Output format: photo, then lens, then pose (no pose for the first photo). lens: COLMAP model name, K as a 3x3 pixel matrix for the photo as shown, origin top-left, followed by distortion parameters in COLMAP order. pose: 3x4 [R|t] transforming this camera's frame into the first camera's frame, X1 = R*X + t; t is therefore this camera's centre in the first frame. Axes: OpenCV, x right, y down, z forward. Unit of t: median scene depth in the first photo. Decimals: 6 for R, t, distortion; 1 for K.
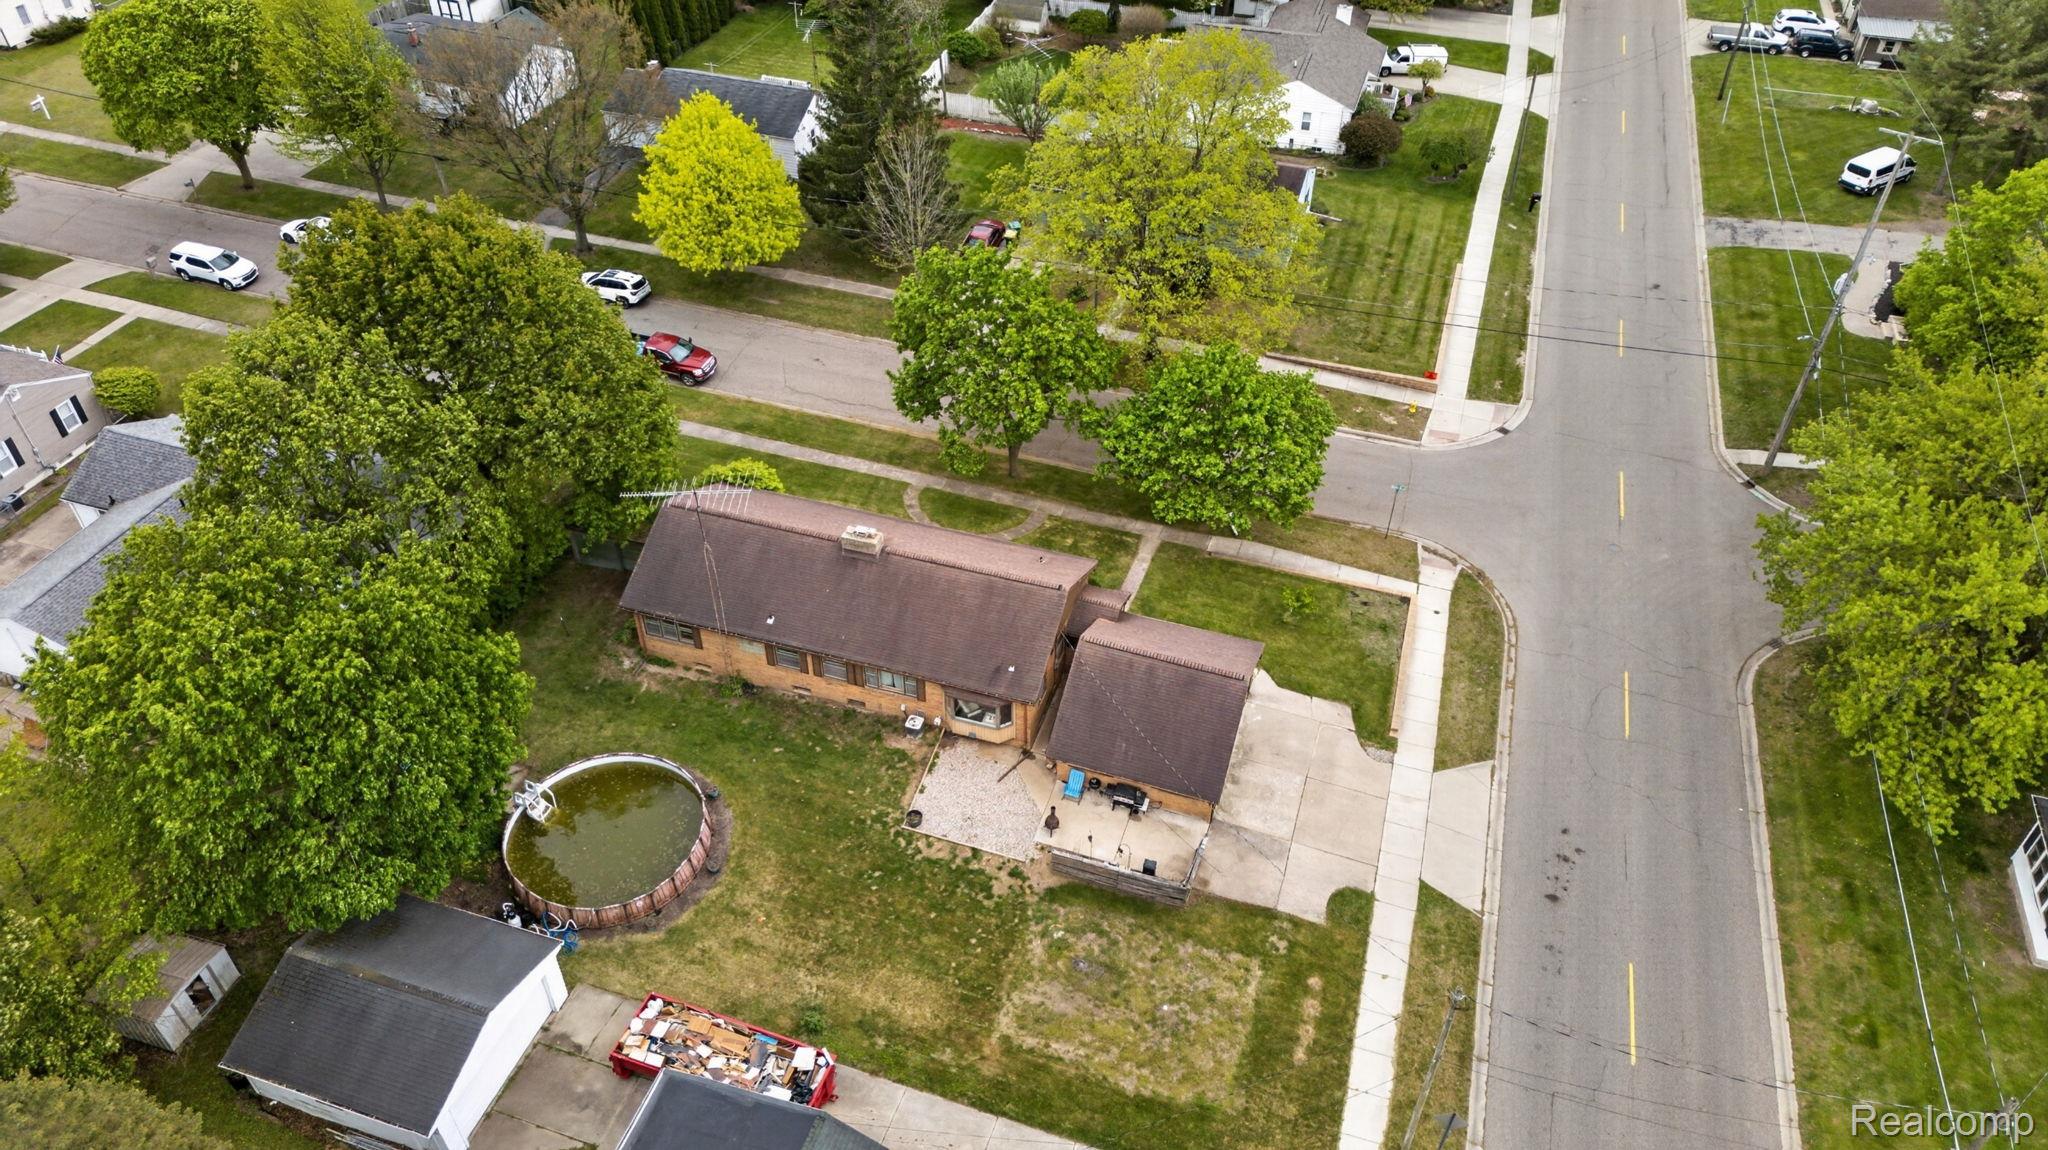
lens RADIAL K [[1419.5, 0, 1019.9], [0, 1419.5, 575.8], [0, 0, 1]] dist [0.060923, -0.040994]
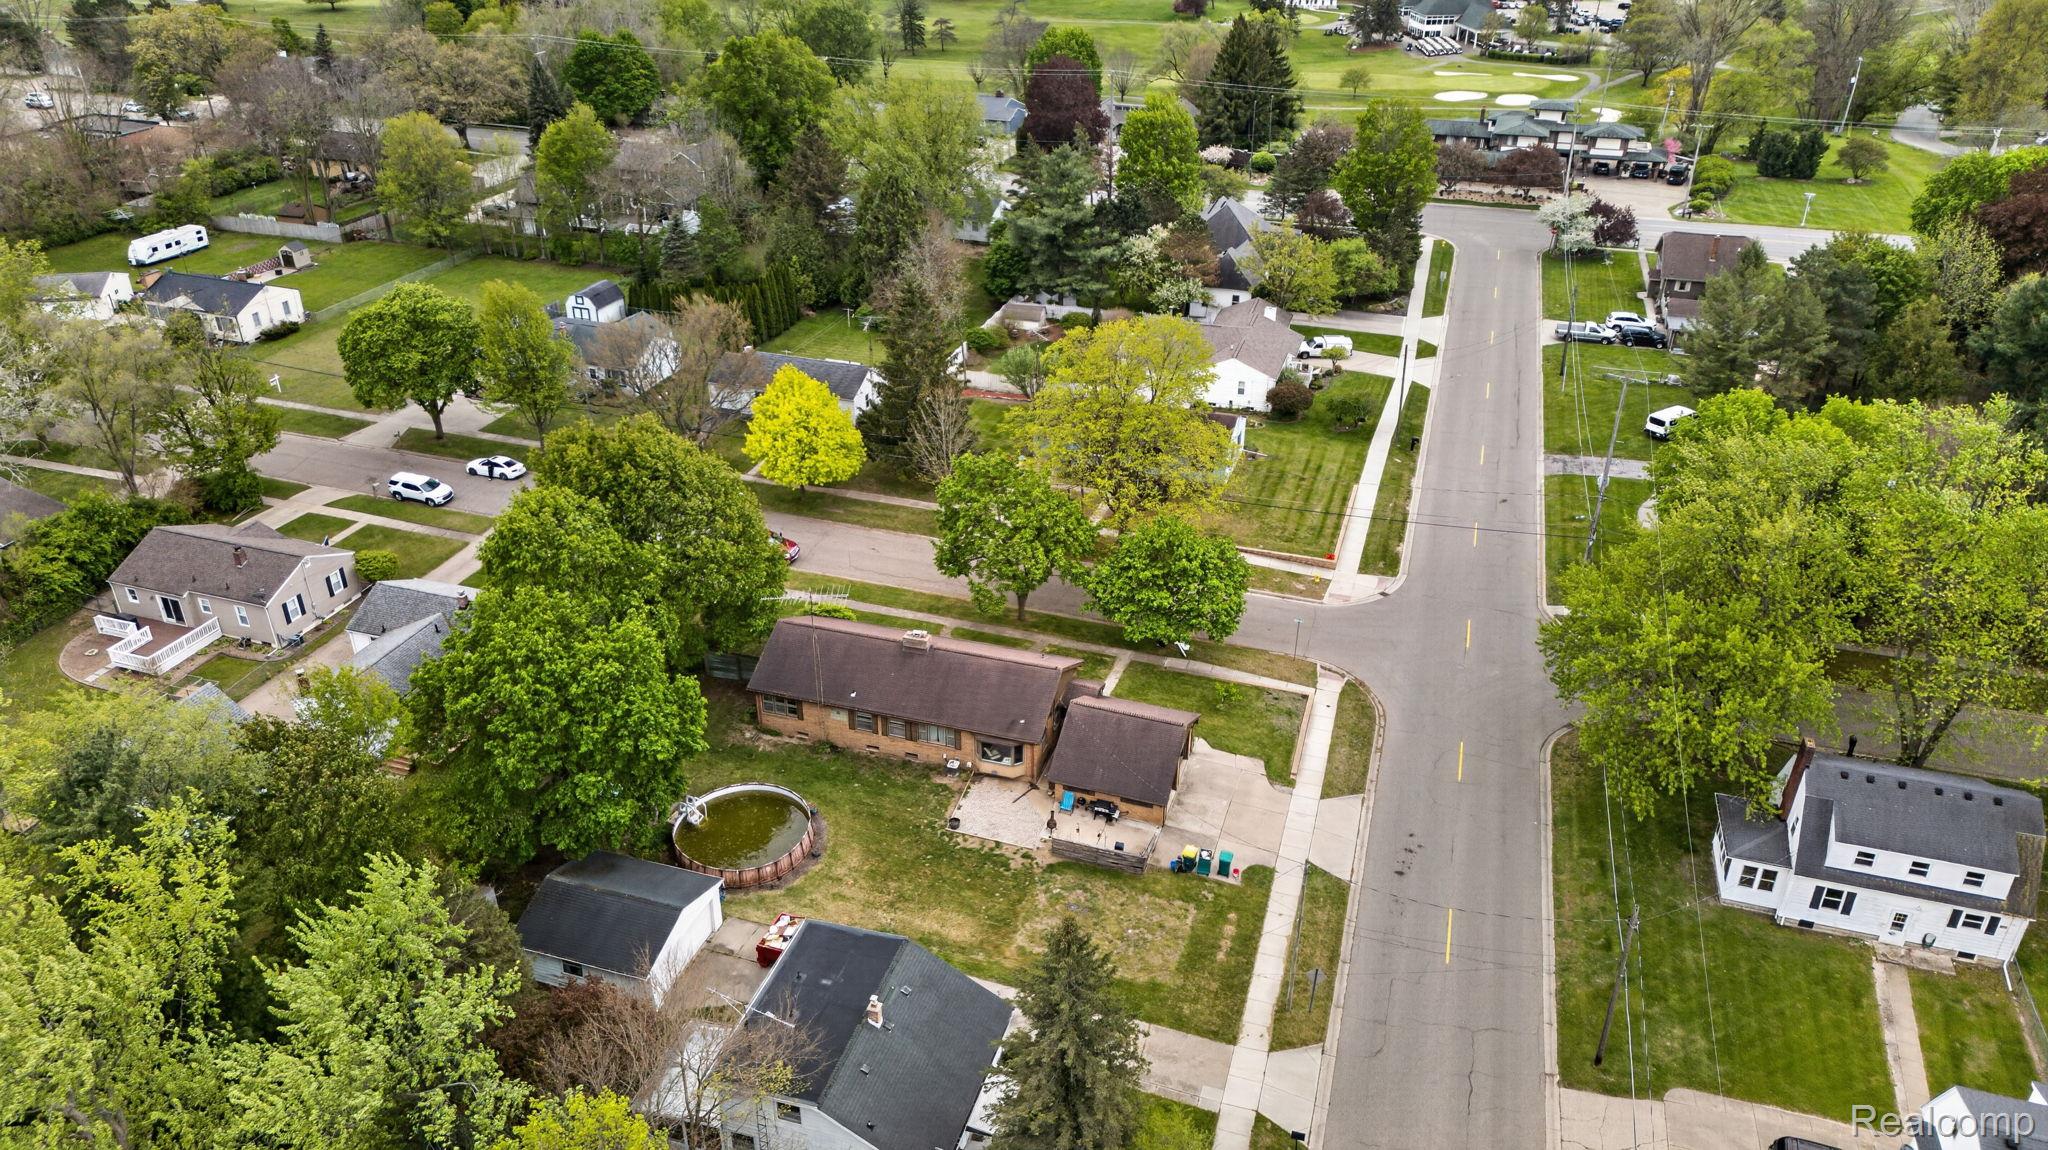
lens RADIAL K [[1419.5, 0, 1022.7], [0, 1419.5, 582.4], [0, 0, 1]] dist [0.060923, -0.040994]
pose [[0.999992, -0.003281, 0.002160, -0.006929], [0.003649, 0.979414, -0.201830, 0.179057], [-0.001454, 0.201836, 0.979418, -0.363210]]
